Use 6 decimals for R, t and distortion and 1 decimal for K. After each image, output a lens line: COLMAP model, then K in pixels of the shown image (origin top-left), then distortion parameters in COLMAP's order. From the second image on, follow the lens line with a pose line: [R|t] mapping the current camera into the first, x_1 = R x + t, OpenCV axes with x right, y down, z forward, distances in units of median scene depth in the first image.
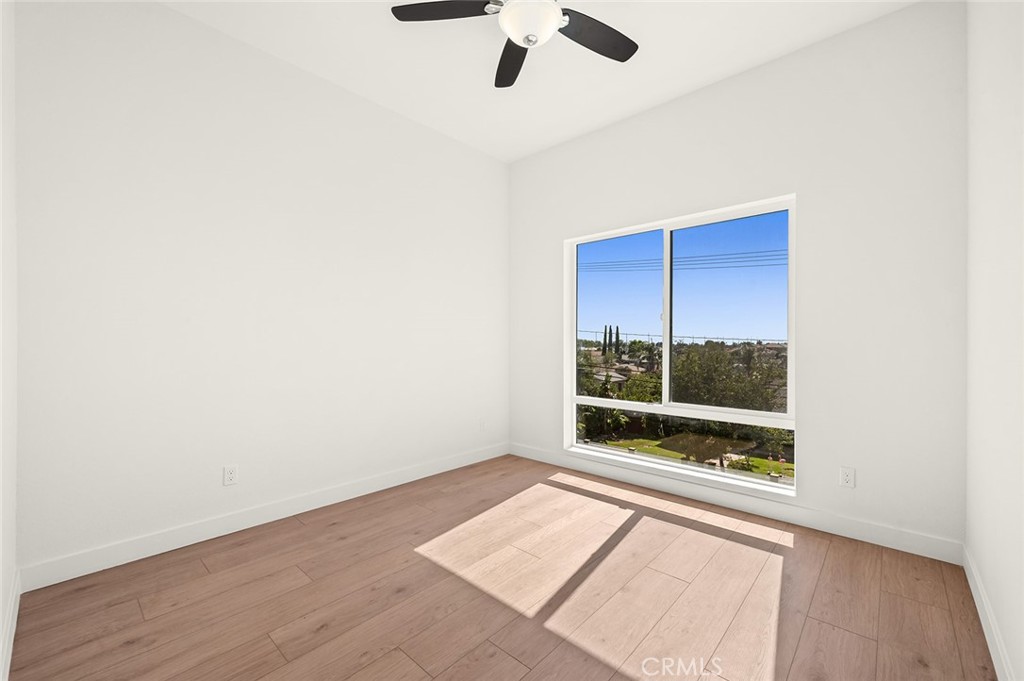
lens RADIAL K [[397.5, 0, 512.0], [0, 397.5, 340.5], [0, 0, 1]] dist [-0.000148, 0.000077]
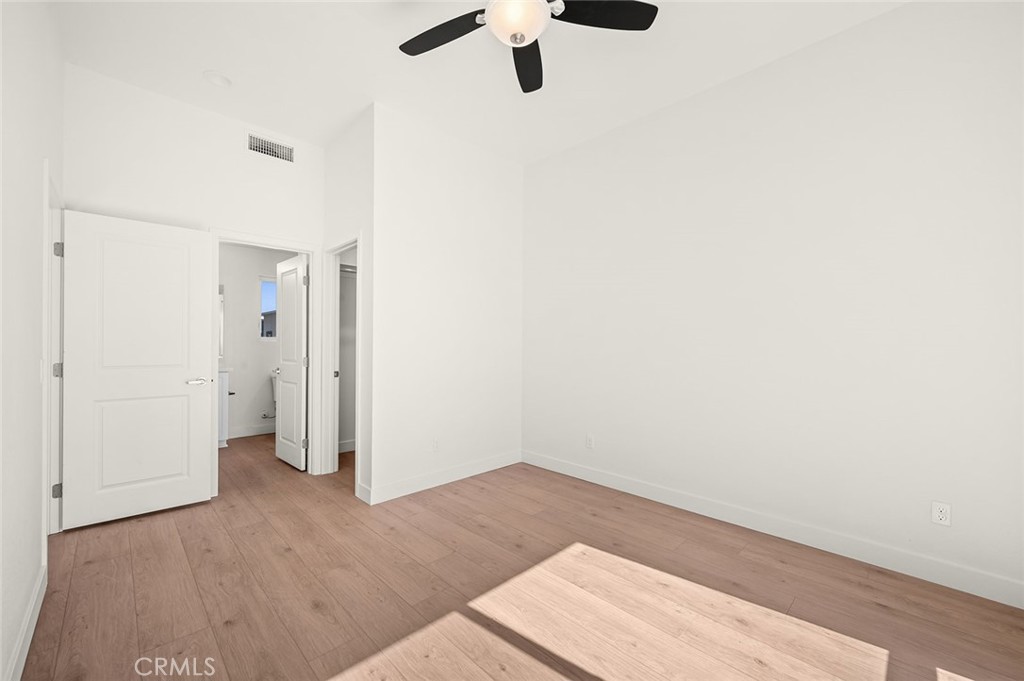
lens RADIAL K [[411.0, 0, 512.0], [0, 411.0, 340.5], [0, 0, 1]] dist [-0.000431, -0.000026]
pose [[-0.023734, -0.009657, -0.999672, 0.713711], [-0.007359, 0.999928, -0.009485, 0.002068], [0.999691, 0.007132, -0.023803, 0.716289]]
